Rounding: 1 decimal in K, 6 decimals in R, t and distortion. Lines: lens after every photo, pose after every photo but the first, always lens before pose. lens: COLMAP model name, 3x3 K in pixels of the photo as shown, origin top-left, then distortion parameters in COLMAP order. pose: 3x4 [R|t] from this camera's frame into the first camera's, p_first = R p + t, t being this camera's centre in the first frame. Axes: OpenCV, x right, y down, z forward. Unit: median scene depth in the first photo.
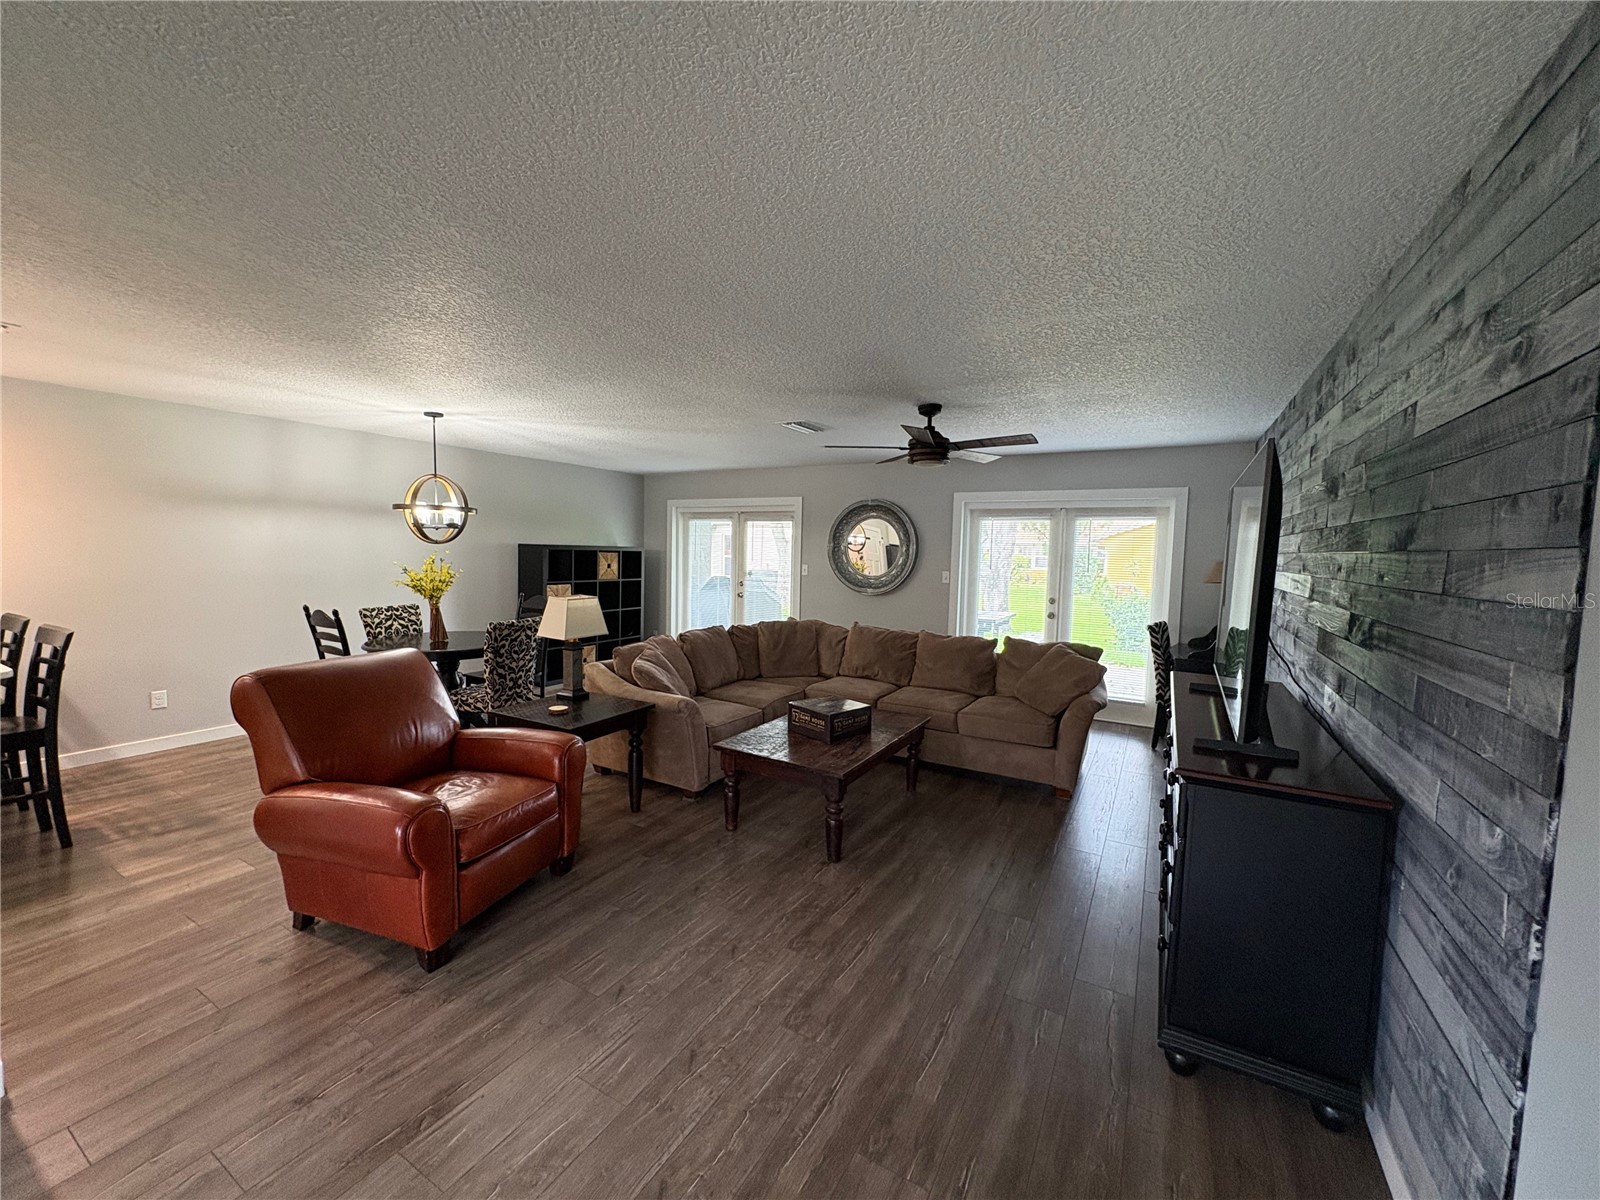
lens RADIAL K [[637.0, 0, 799.2], [0, 637.0, 597.8], [0, 0, 1]] dist [0.002980, 0.000031]
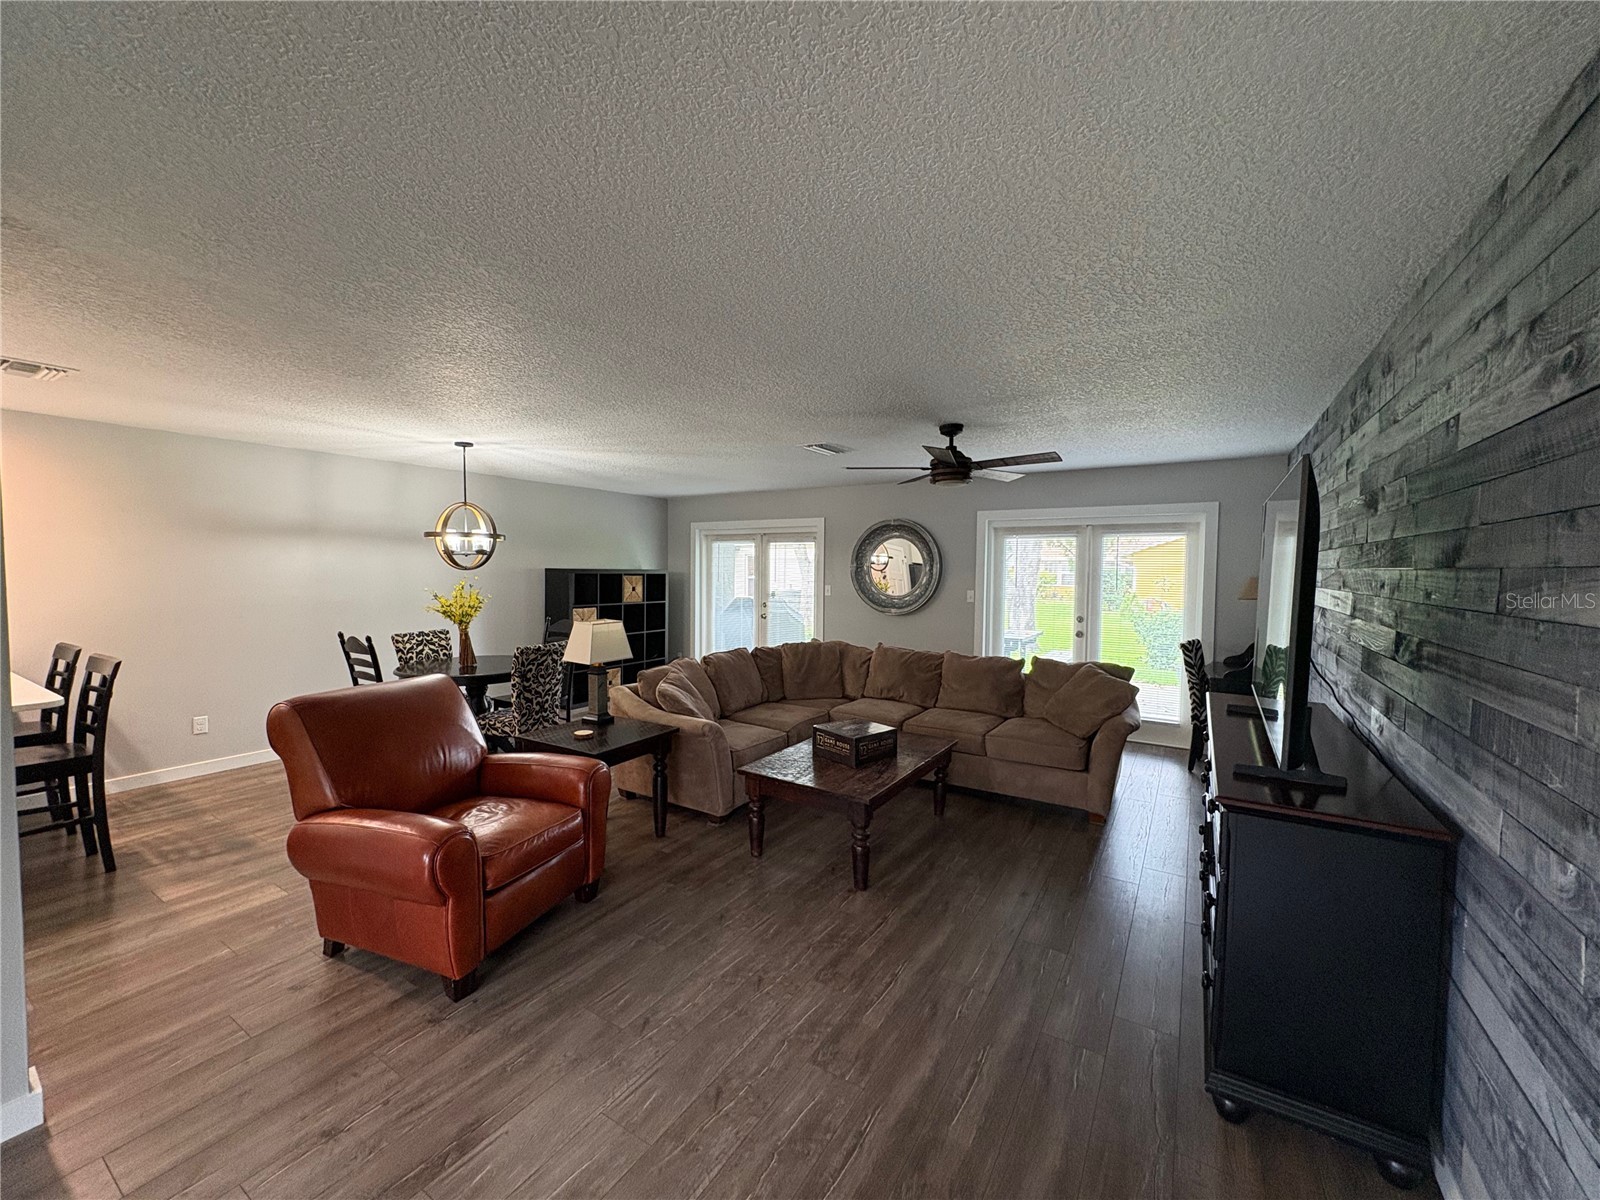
lens RADIAL K [[637.0, 0, 799.6], [0, 637.0, 598.2], [0, 0, 1]] dist [0.002980, 0.000031]
pose [[0.999281, -0.011799, -0.036045, 0.001043], [0.010721, 0.999494, -0.029962, -0.007606], [0.036381, 0.029554, 0.998901, 0.005333]]
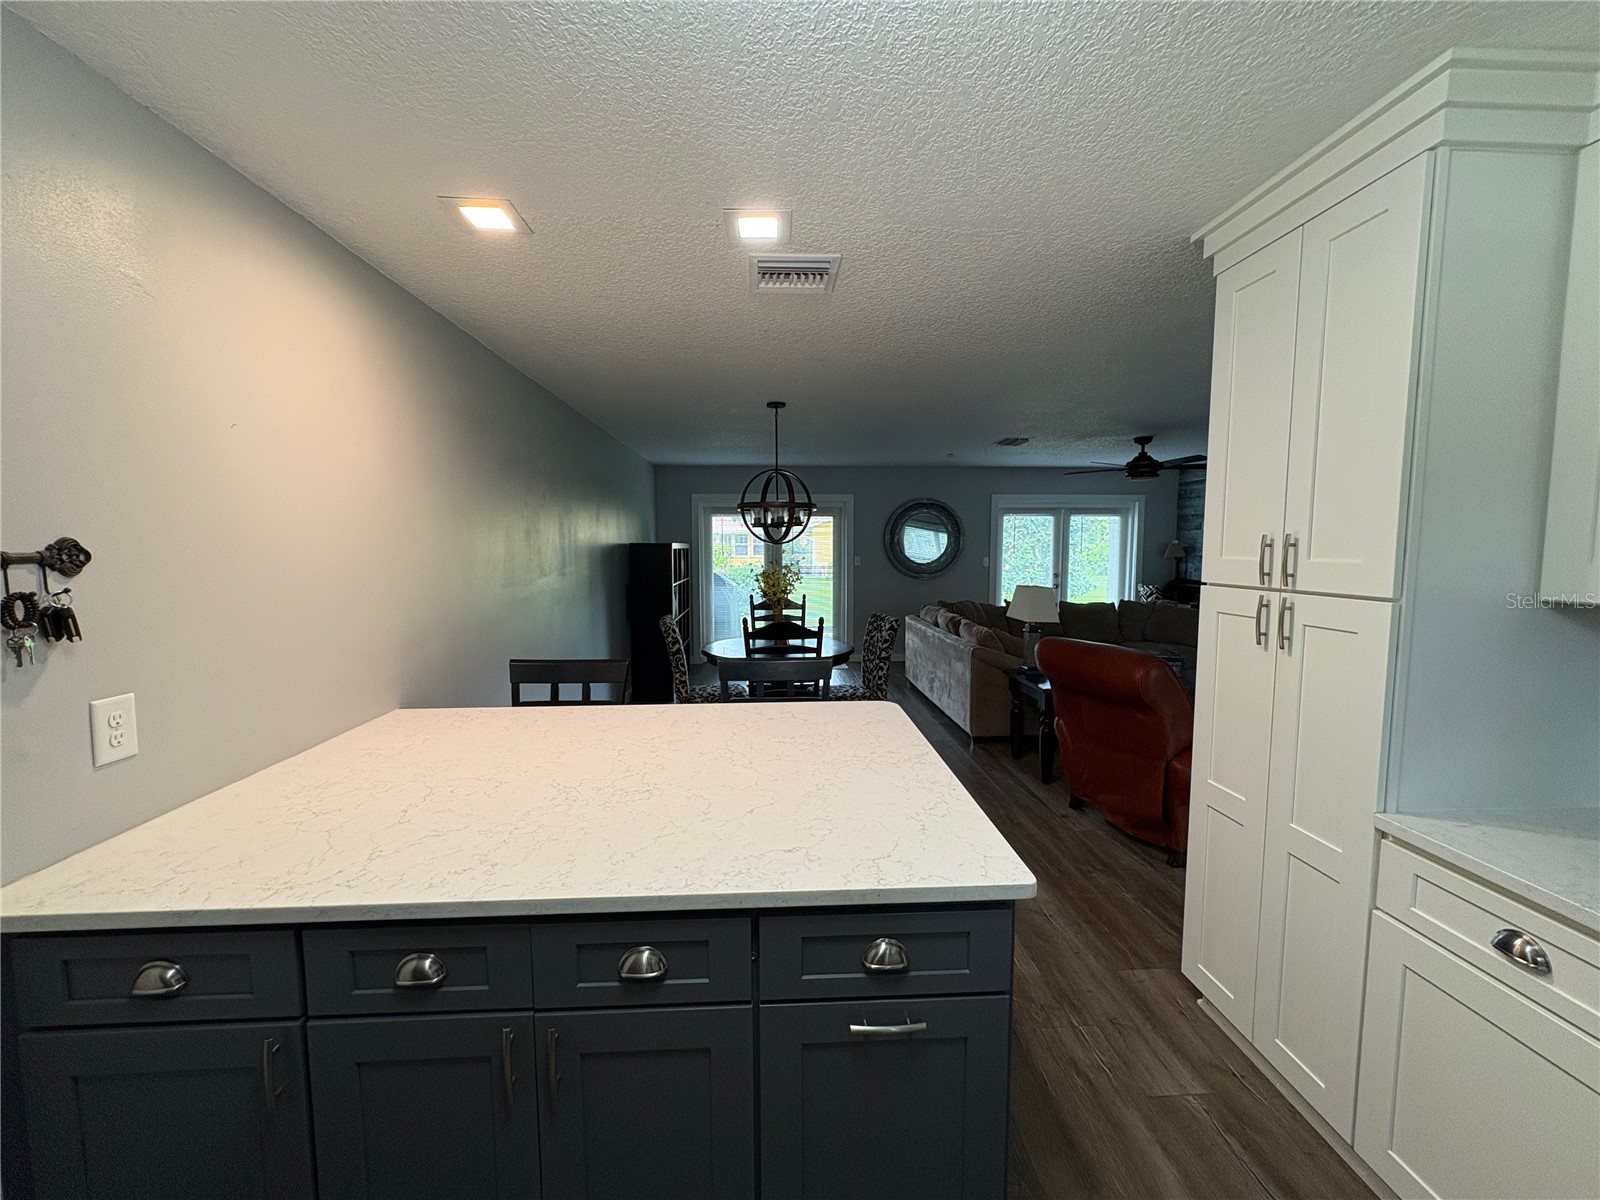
lens RADIAL K [[637.0, 0, 798.3], [0, 637.0, 592.6], [0, 0, 1]] dist [0.002980, 0.000031]
pose [[0.836969, -0.067449, 0.543078, -2.227740], [0.063042, 0.997652, 0.026749, -0.081756], [-0.543607, 0.011849, 0.839256, 0.426544]]
